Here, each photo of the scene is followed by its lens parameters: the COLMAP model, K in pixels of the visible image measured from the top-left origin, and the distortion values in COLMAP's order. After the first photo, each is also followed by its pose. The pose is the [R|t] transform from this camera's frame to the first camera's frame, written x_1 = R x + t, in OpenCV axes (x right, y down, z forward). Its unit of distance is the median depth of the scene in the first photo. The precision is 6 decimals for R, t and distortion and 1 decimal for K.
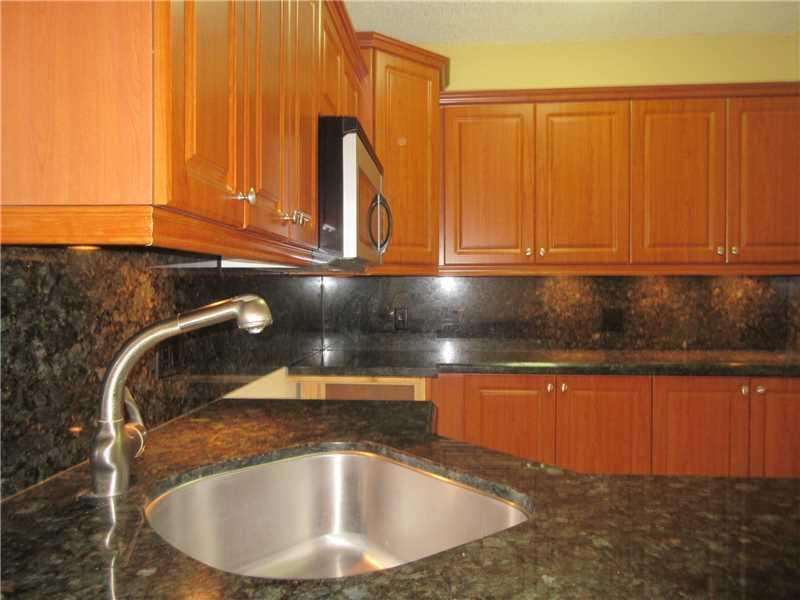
lens RADIAL K [[593.5, 0, 398.3], [0, 593.5, 300.3], [0, 0, 1]] dist [-0.008804, -0.001851]
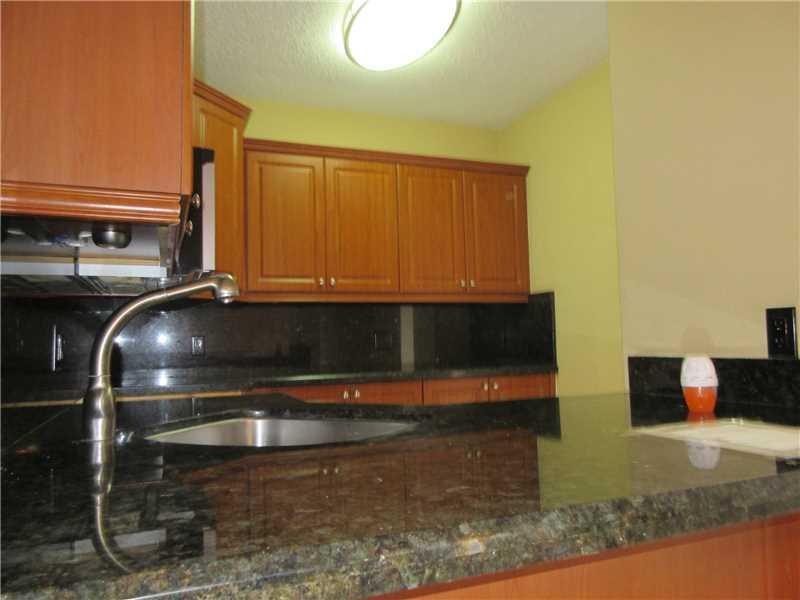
lens RADIAL K [[593.5, 0, 402.8], [0, 593.5, 298.6], [0, 0, 1]] dist [-0.008804, -0.001851]
pose [[0.895277, 0.011702, 0.445357, -0.156156], [0.029318, 0.995940, -0.085106, 0.055539], [-0.444545, 0.089251, 0.891299, -0.105994]]
